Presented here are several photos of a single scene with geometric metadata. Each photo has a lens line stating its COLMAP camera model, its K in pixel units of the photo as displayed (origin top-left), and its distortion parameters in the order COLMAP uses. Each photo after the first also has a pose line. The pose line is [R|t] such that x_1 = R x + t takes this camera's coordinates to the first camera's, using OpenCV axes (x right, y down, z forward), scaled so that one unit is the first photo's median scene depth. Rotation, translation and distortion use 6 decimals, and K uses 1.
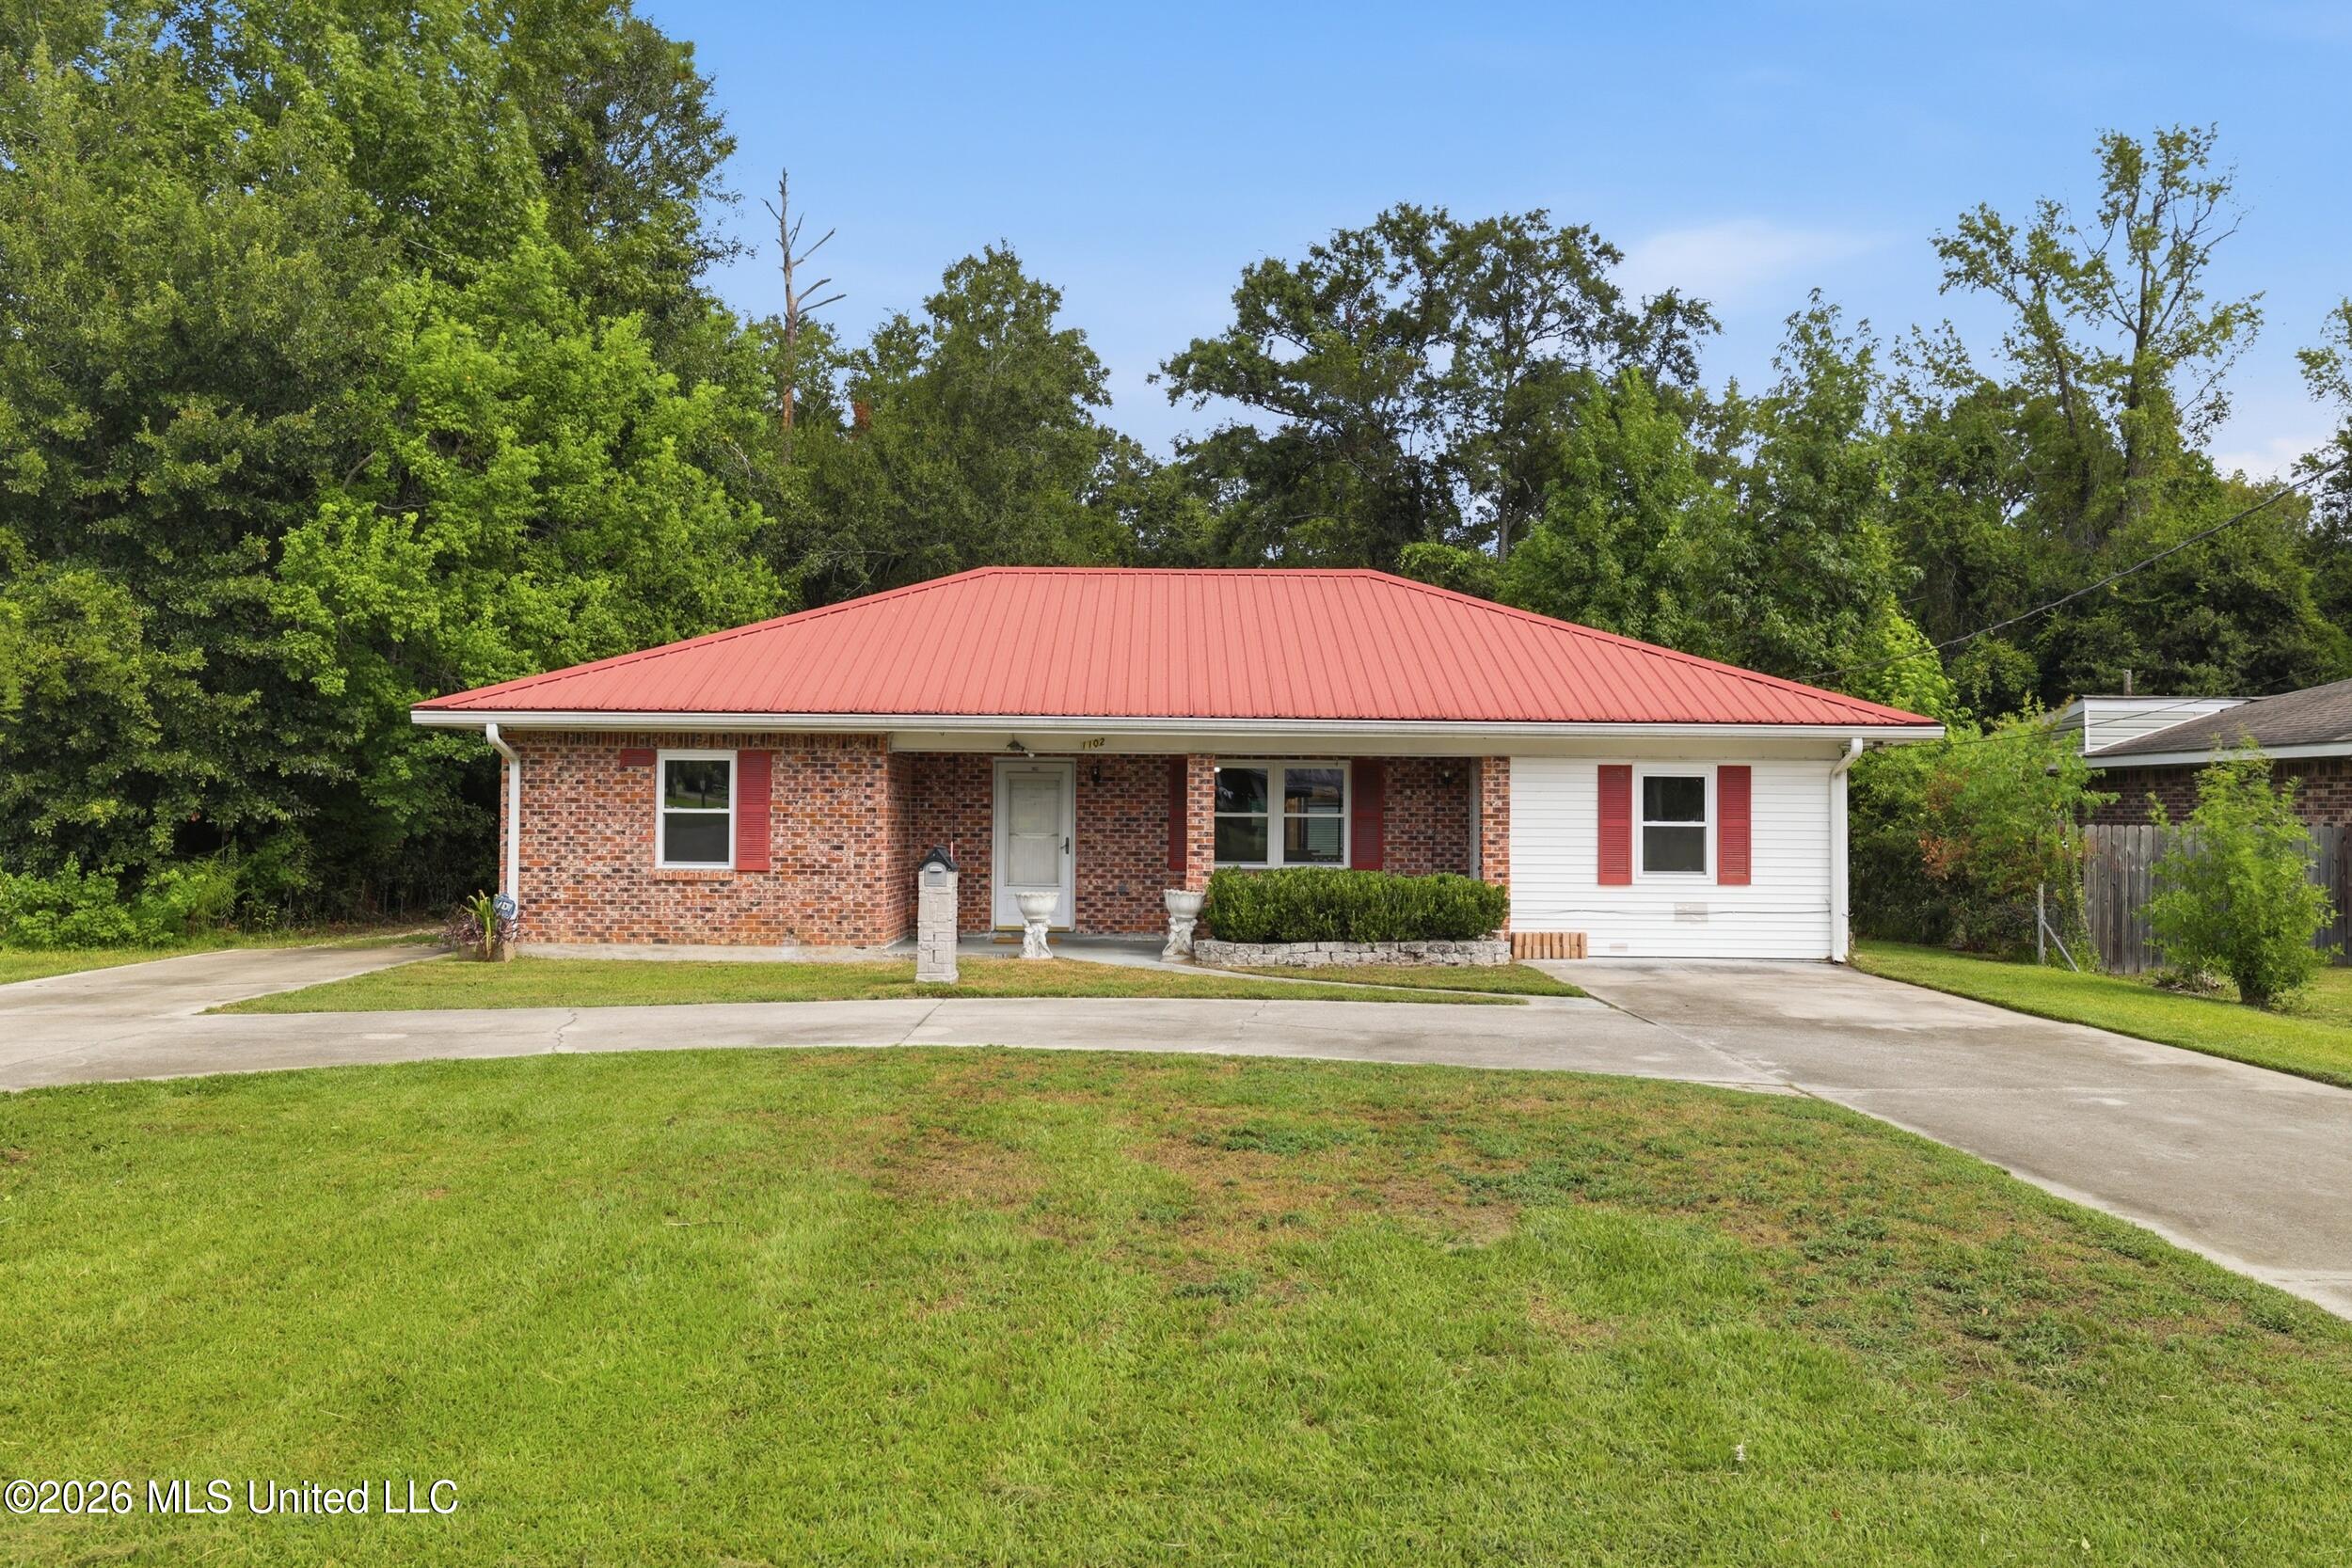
lens RADIAL K [[1762.8, 0, 1175.2], [0, 1762.8, 773.7], [0, 0, 1]] dist [-0.004757, -0.005094]
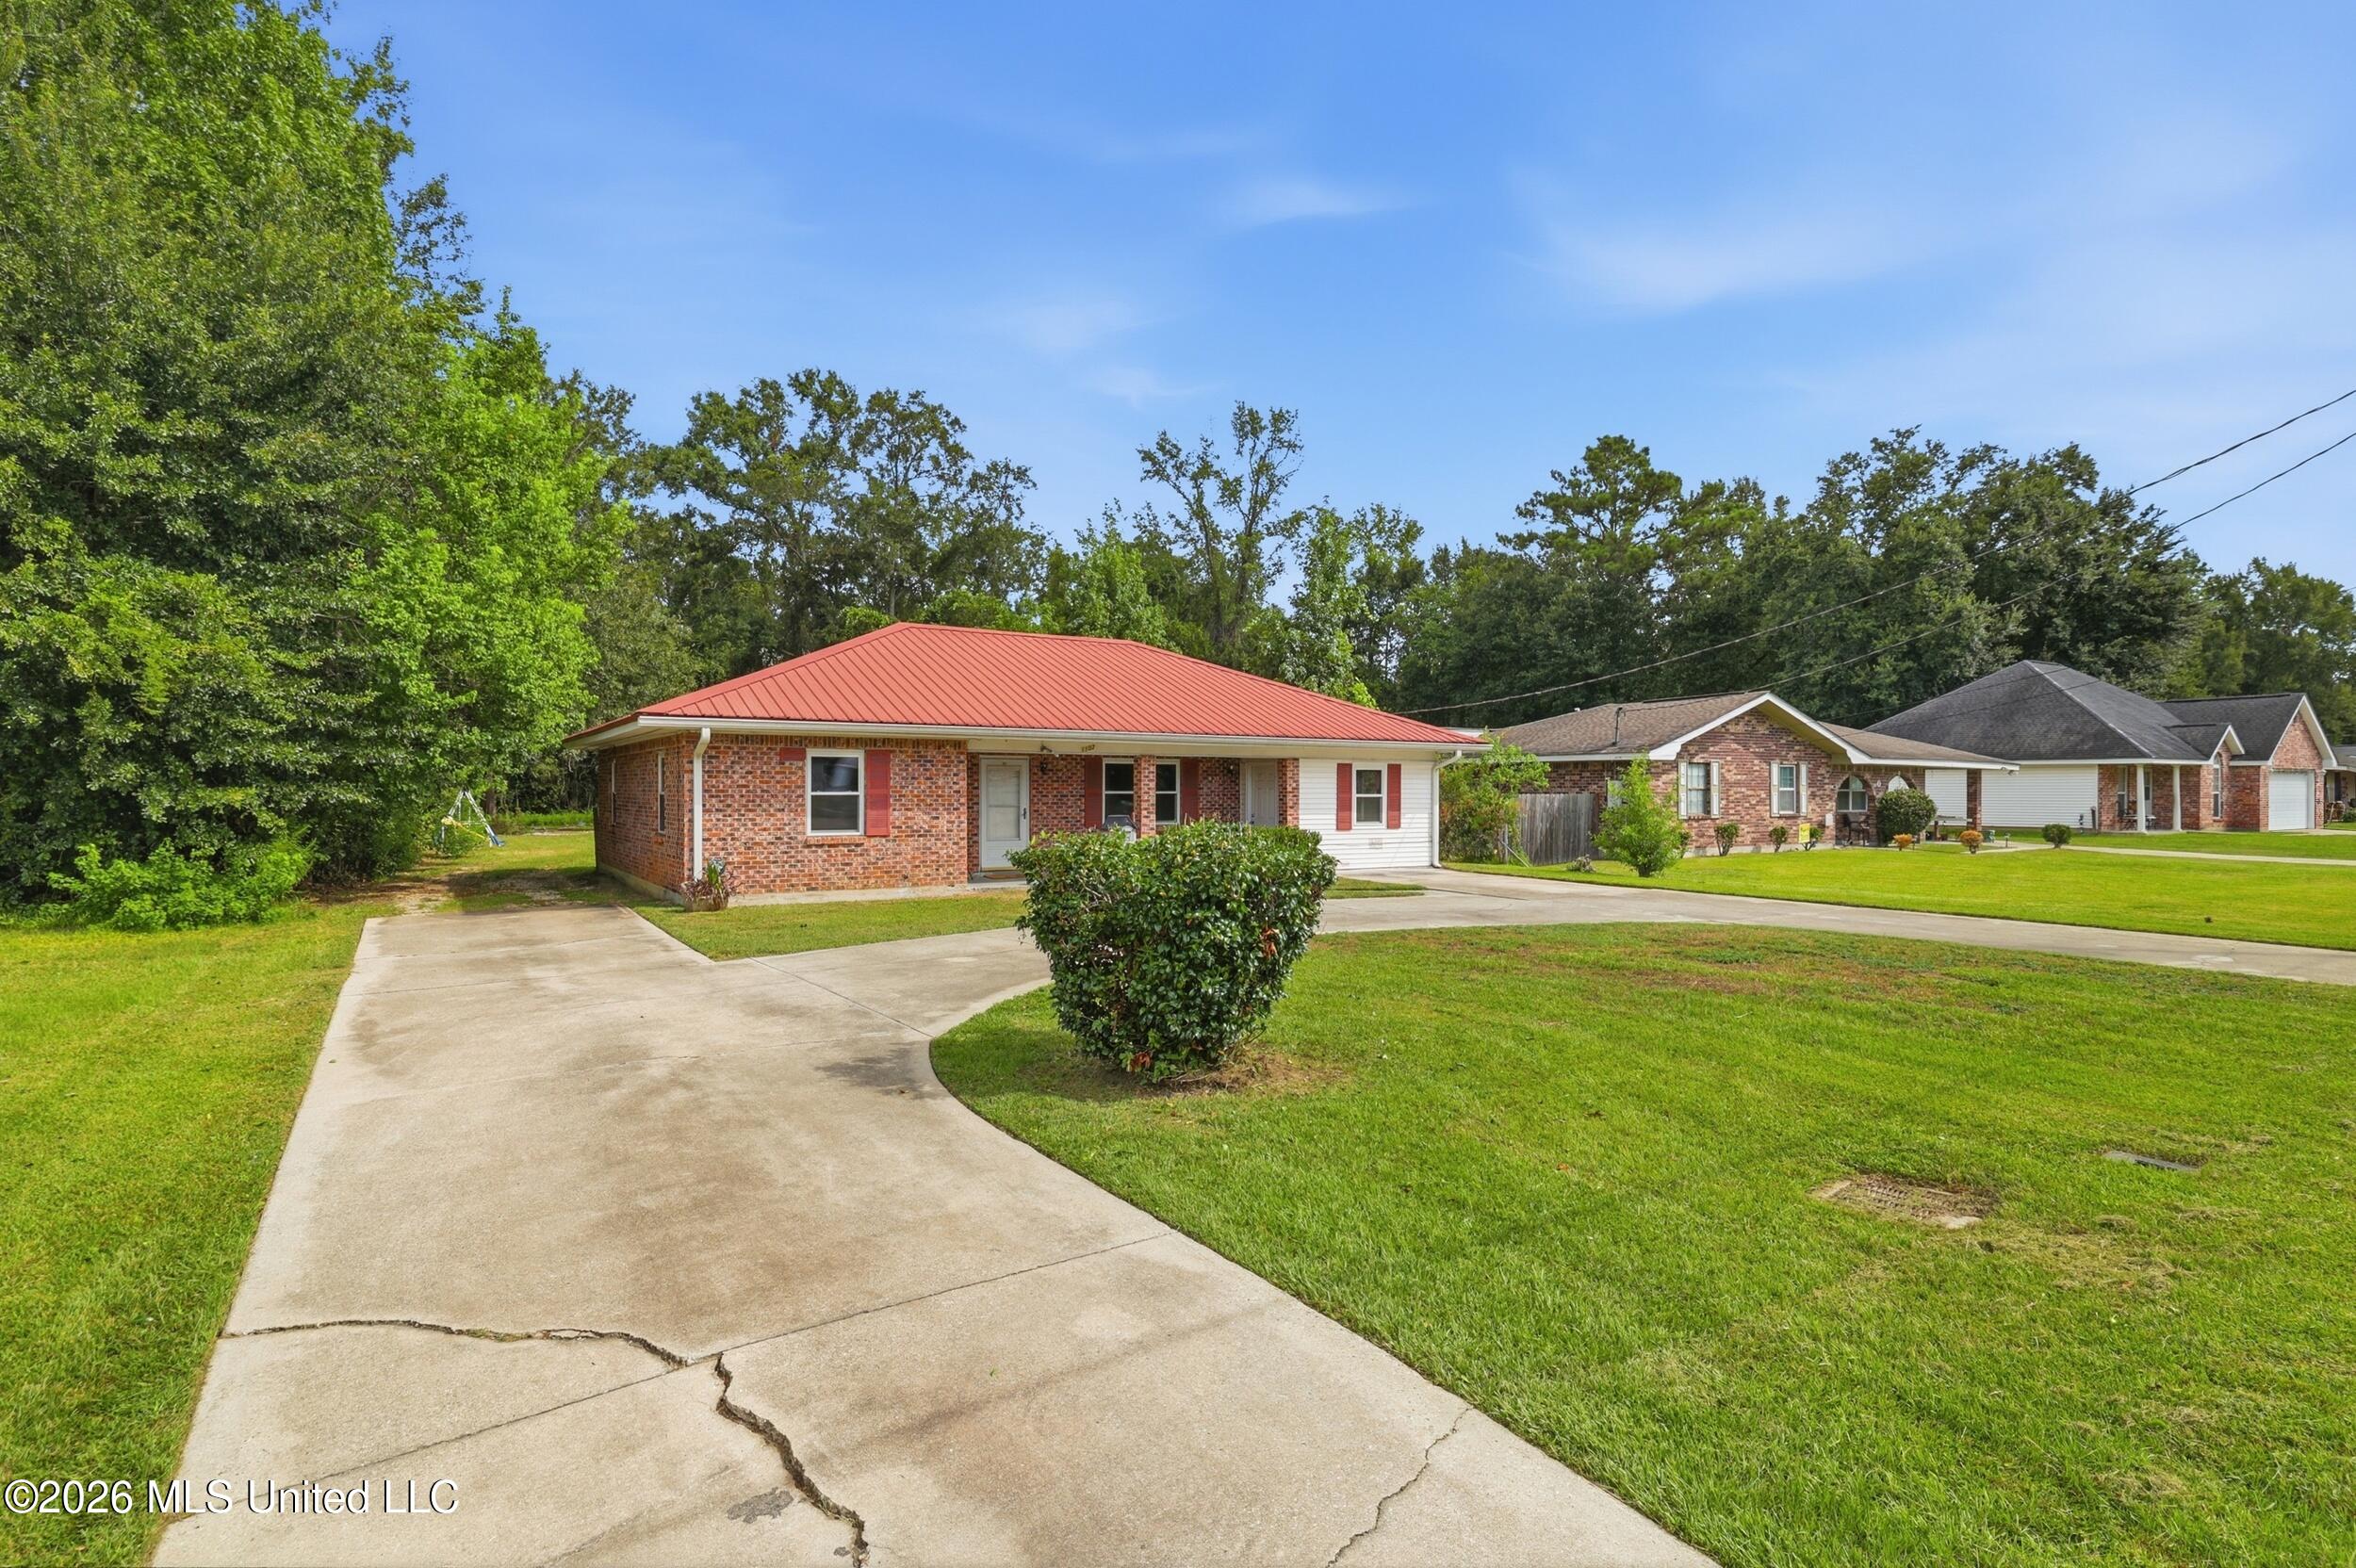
lens RADIAL K [[1154.3, 0, 1178.0], [0, 1154.3, 784.0], [0, 0, 1]] dist [0.037360, -0.000153]
pose [[0.847463, -0.004931, 0.530832, -0.522684], [-0.006388, 0.999790, 0.019484, -0.005603], [-0.530817, -0.019903, 0.847253, 0.088720]]
